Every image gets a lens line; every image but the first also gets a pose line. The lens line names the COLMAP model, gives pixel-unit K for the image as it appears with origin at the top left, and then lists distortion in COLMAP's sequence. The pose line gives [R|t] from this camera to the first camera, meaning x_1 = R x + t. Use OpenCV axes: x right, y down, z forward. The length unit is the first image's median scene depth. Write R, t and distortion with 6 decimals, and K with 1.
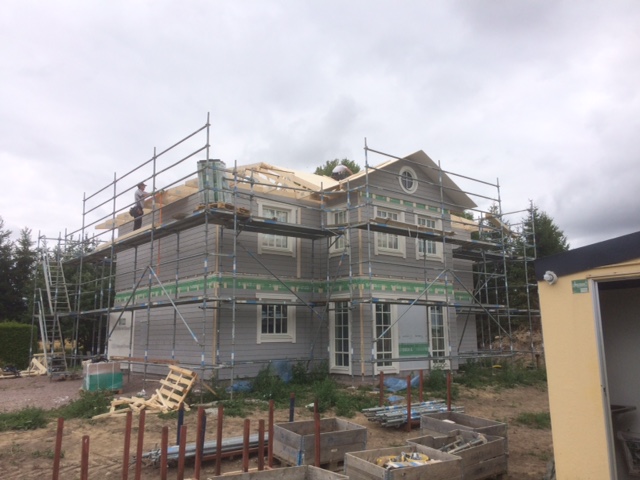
lens RADIAL K [[541.1, 0, 320.0], [0, 541.1, 240.0], [0, 0, 1]] dist [0.101366, -0.004134]
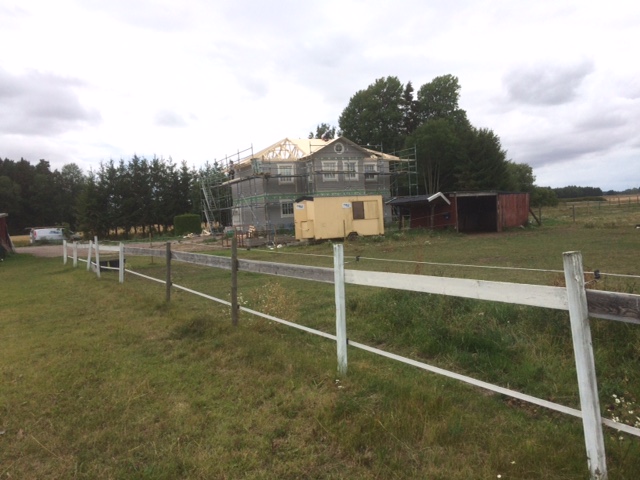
lens RADIAL K [[541.1, 0, 320.0], [0, 541.1, 240.0], [0, 0, 1]] dist [0.101366, -0.004134]
pose [[0.975429, -0.044291, -0.215818, 0.486279], [0.090659, 0.973497, 0.209963, -0.191351], [0.200799, -0.224370, 0.953592, -1.181319]]
